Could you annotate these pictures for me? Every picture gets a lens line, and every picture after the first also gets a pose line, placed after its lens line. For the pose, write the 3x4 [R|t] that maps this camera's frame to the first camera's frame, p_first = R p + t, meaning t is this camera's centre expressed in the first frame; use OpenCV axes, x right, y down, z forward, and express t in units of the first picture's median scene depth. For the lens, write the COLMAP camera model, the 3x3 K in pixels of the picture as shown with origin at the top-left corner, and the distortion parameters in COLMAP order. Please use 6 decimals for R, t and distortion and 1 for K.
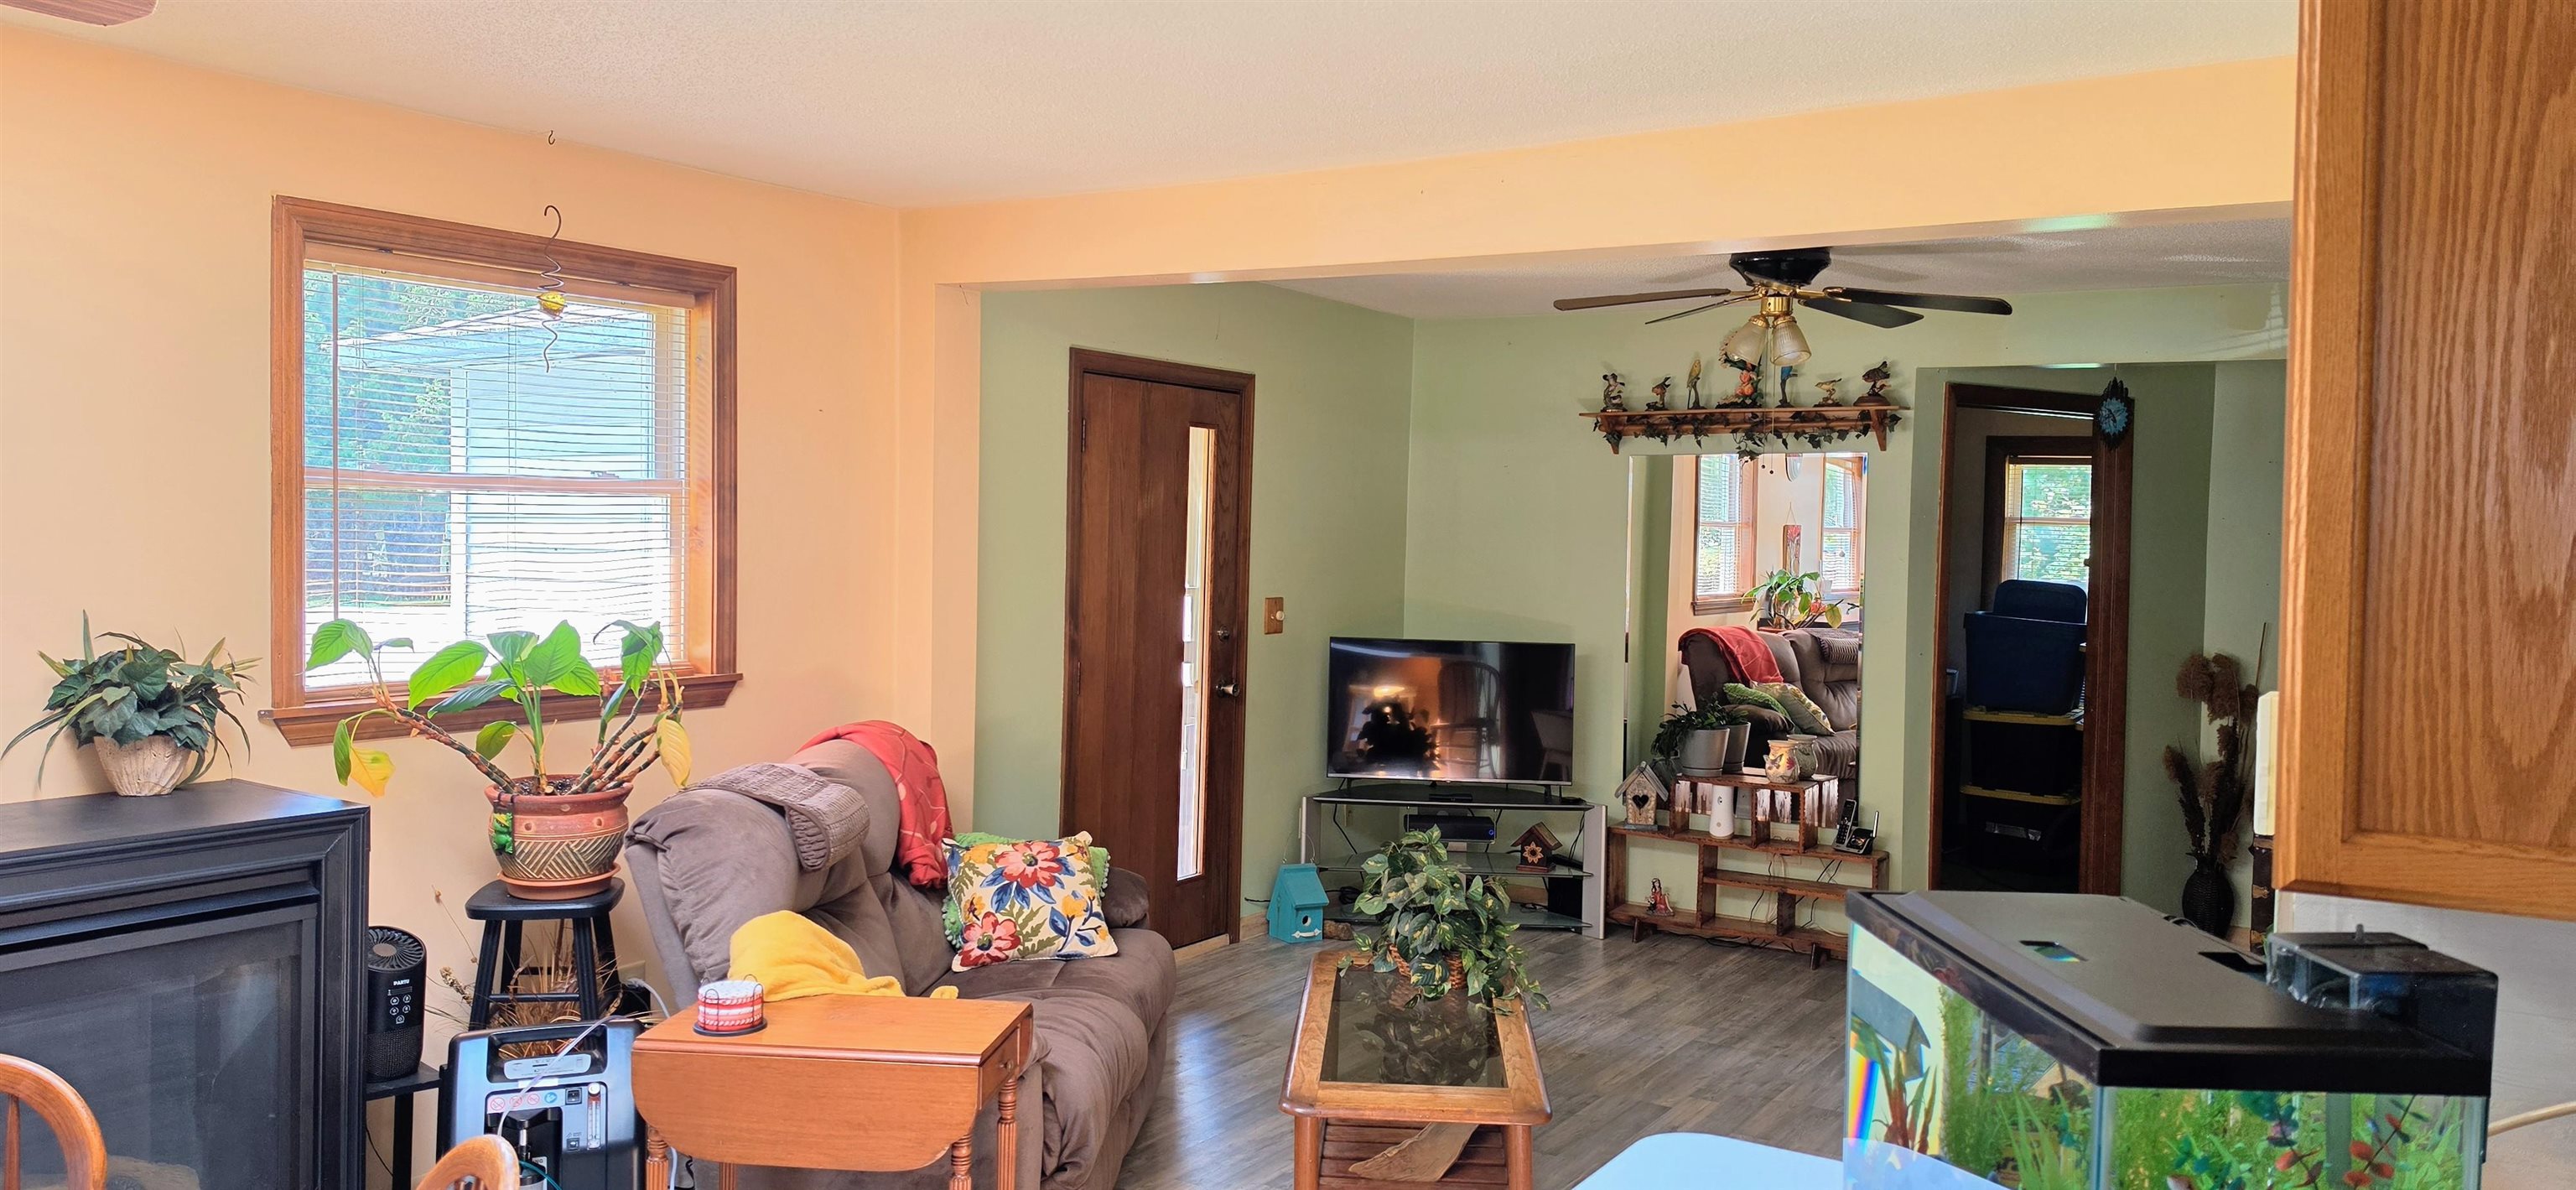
lens RADIAL K [[1794.7, 0, 1289.9], [0, 1794.7, 591.0], [0, 0, 1]] dist [0.079805, -0.087389]
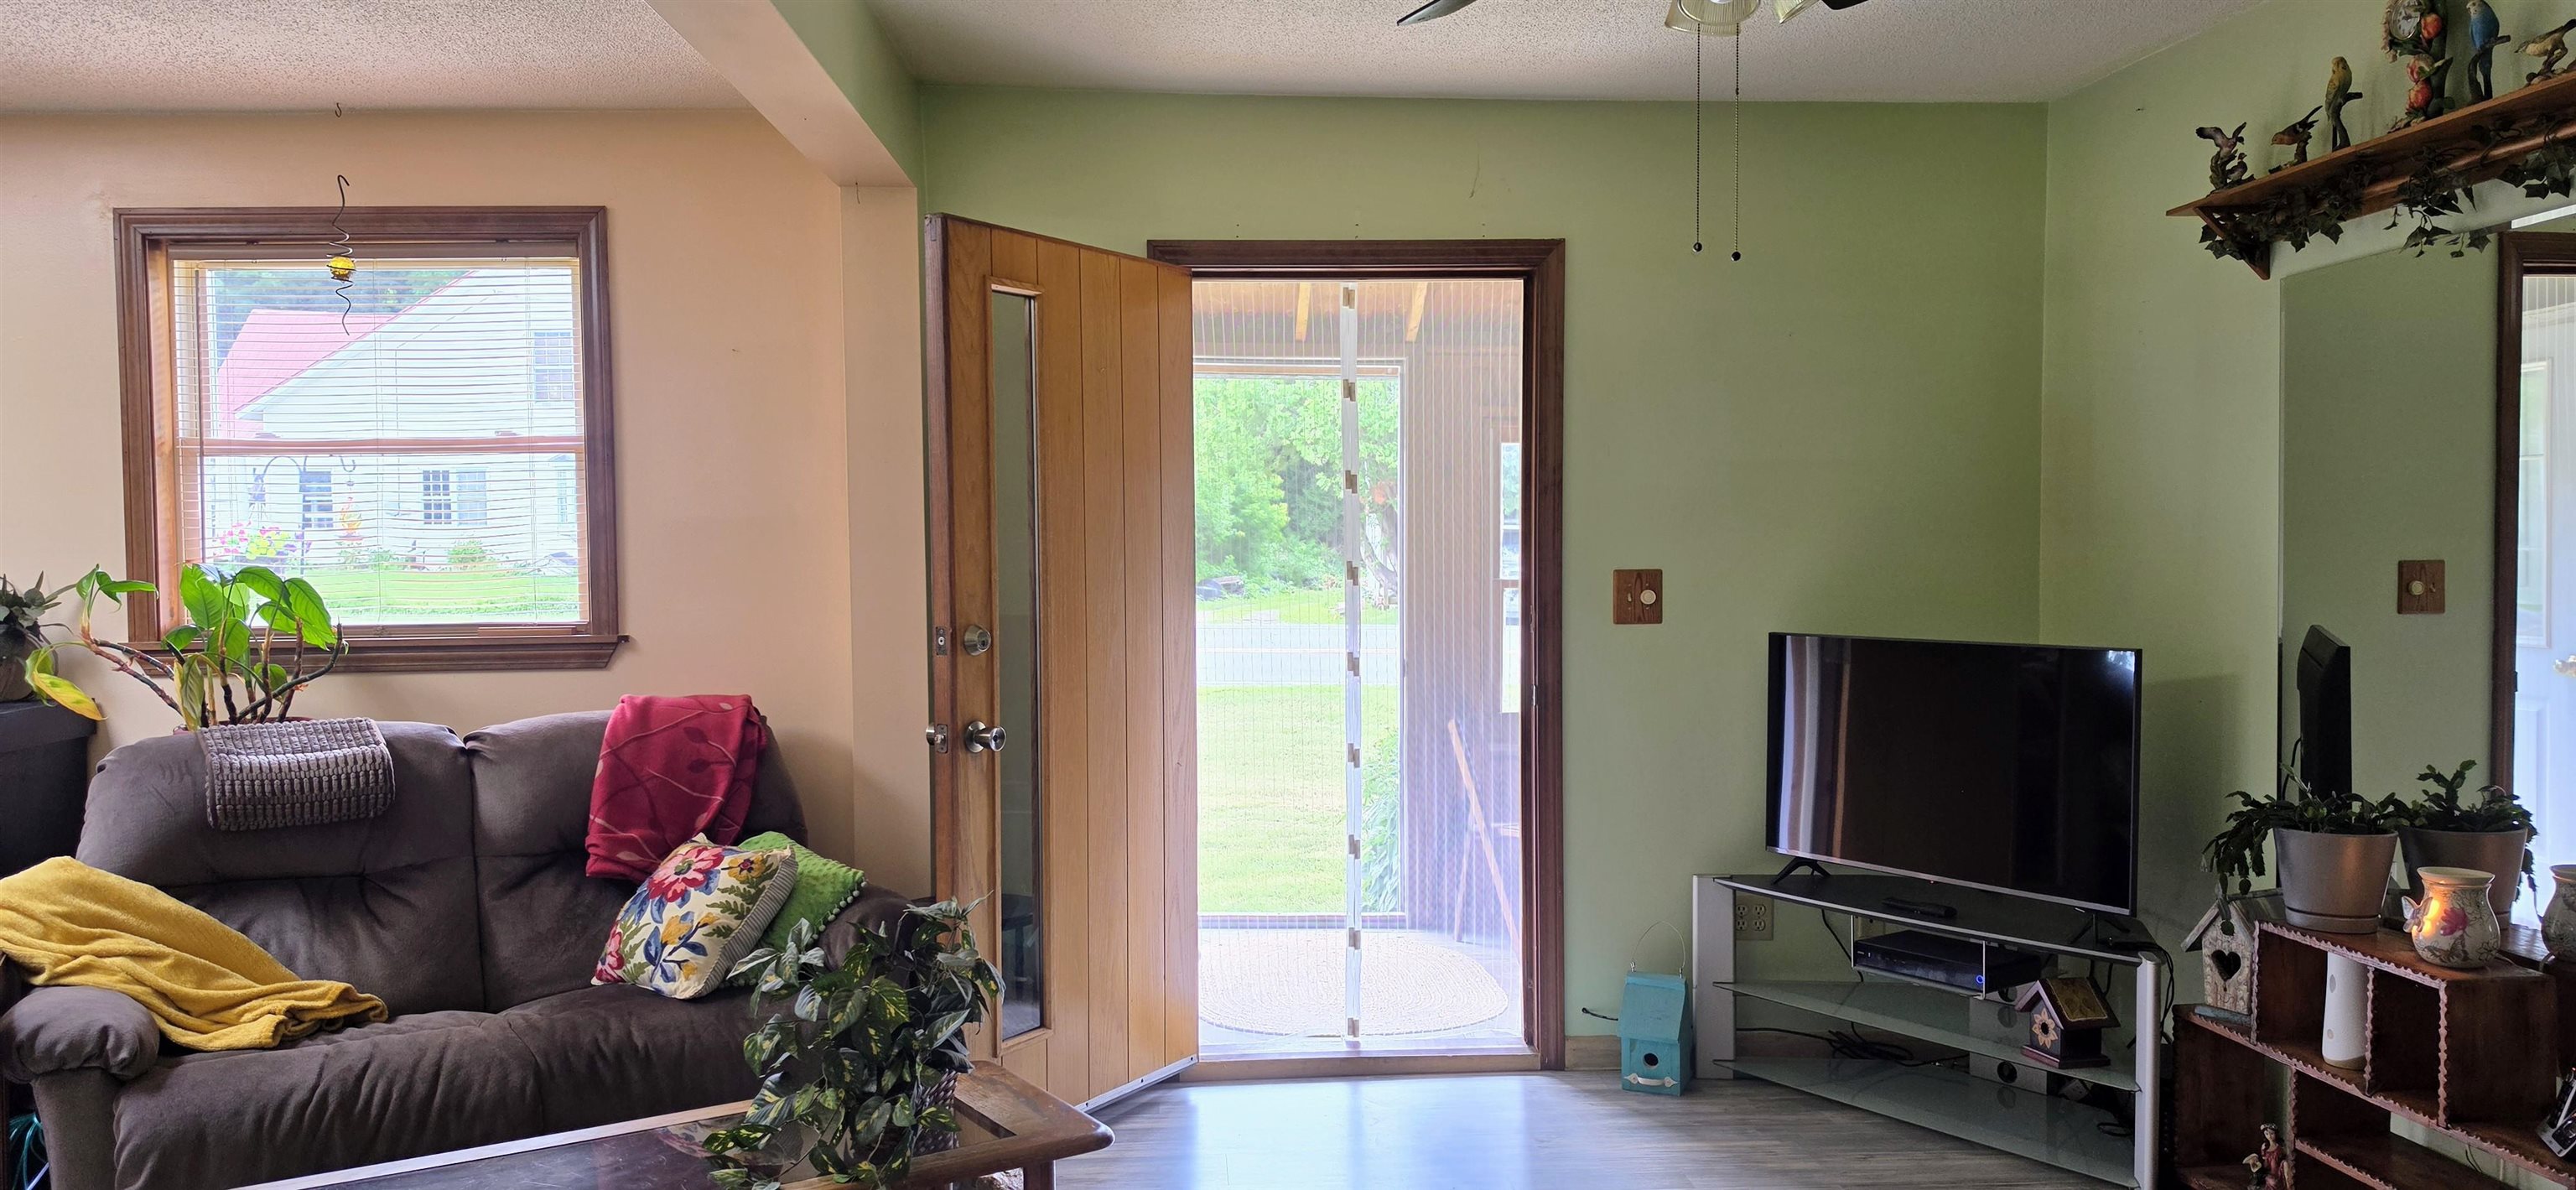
lens RADIAL K [[1794.7, 0, 1286.9], [0, 1794.7, 600.6], [0, 0, 1]] dist [0.079805, -0.087389]
pose [[0.594728, -0.005851, -0.803906, 0.662144], [-0.009703, 0.999848, -0.014456, 0.037653], [0.803869, 0.016398, 0.594581, 0.717664]]
